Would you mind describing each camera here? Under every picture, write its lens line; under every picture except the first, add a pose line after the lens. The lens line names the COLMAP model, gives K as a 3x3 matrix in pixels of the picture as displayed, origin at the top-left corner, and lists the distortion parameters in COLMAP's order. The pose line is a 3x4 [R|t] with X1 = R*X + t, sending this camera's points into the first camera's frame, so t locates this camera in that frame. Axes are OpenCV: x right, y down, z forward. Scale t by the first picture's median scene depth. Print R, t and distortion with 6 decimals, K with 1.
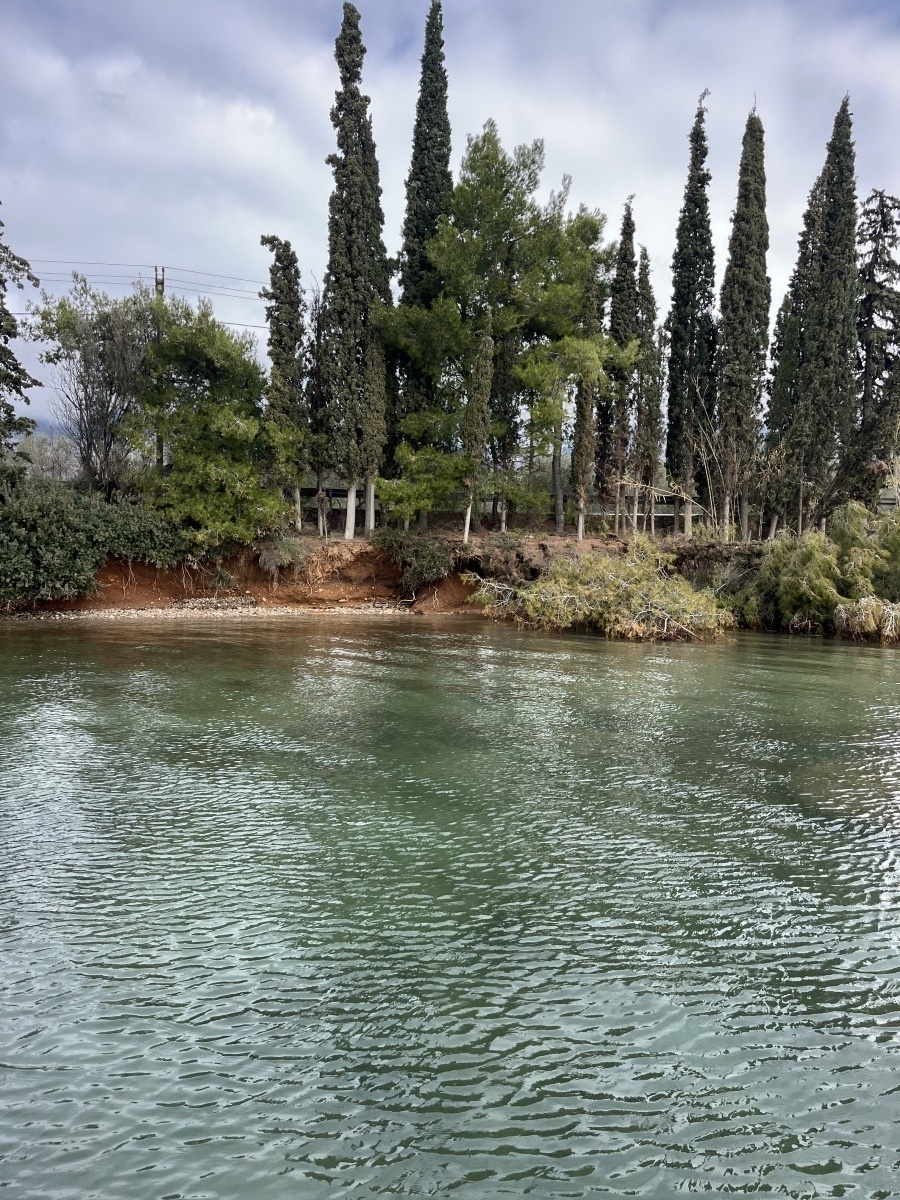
lens RADIAL K [[905.8, 0, 459.3], [0, 905.8, 616.5], [0, 0, 1]] dist [0.064383, -0.086470]
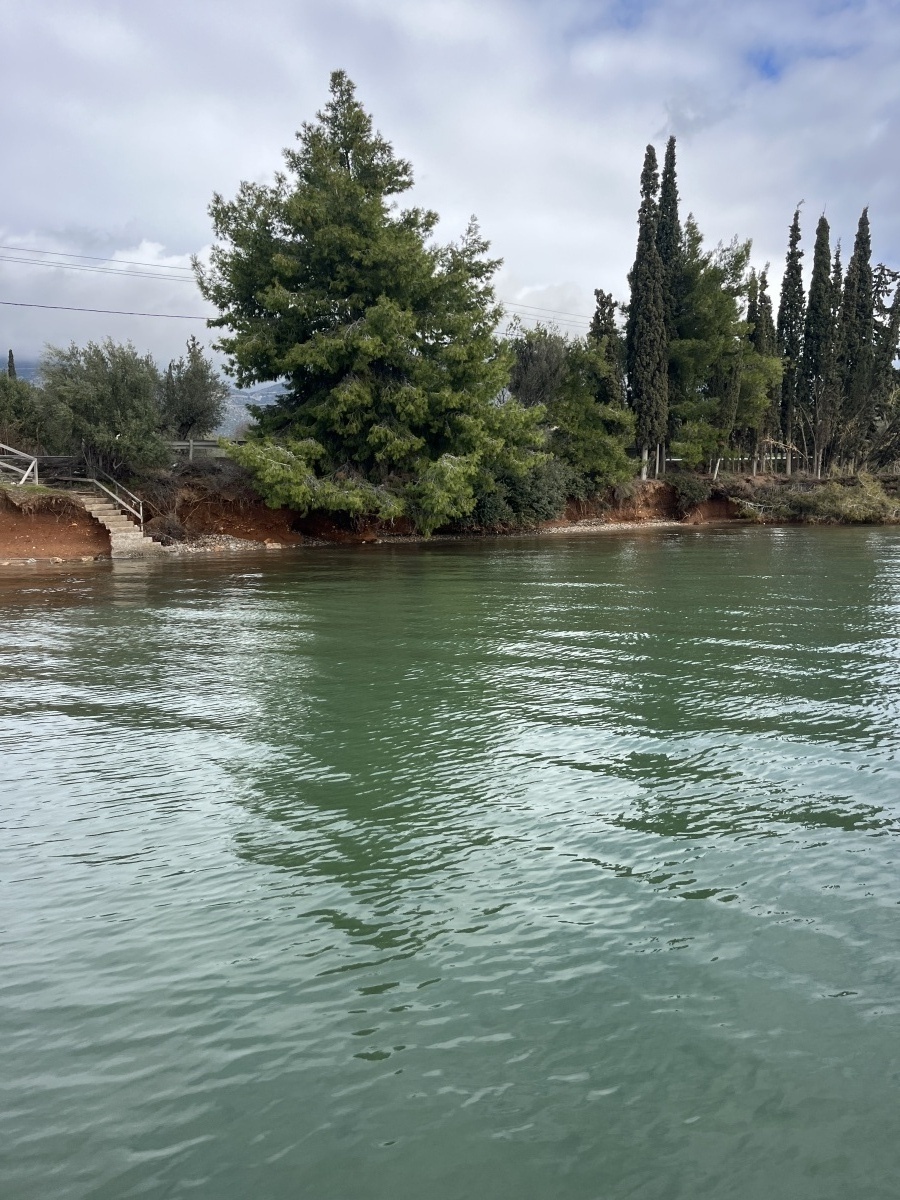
lens RADIAL K [[905.8, 0, 447.2], [0, 905.8, 597.7], [0, 0, 1]] dist [0.064383, -0.086470]
pose [[0.952591, -0.065265, 0.297171, -0.968032], [0.051996, 0.997274, 0.052348, 0.020639], [-0.299777, -0.034415, 0.953388, -0.451534]]
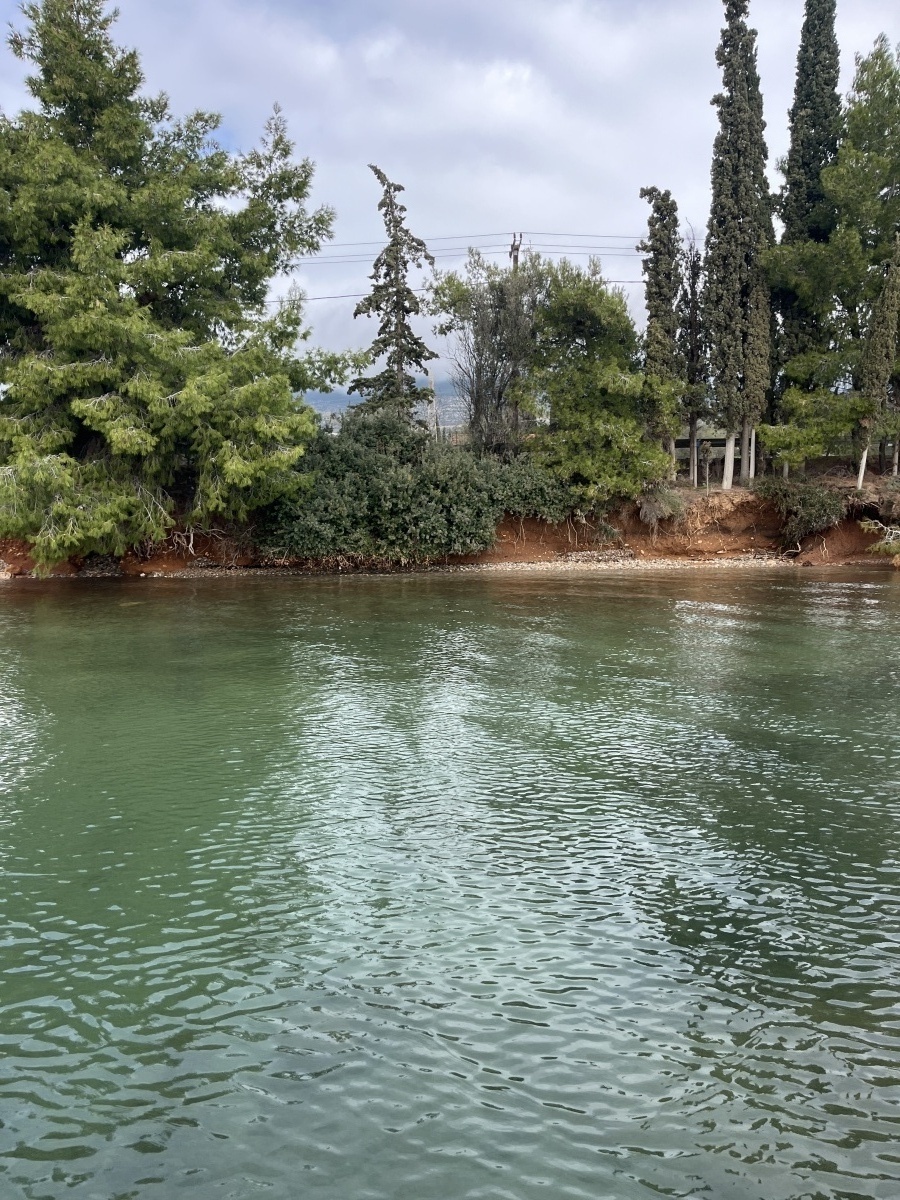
lens RADIAL K [[905.8, 0, 460.1], [0, 905.8, 597.1], [0, 0, 1]] dist [0.064383, -0.086470]
pose [[0.957068, 0.003306, -0.289845, -0.114068], [0.005583, 0.999539, 0.029837, 0.000373], [0.289810, -0.030174, 0.956608, -0.030731]]
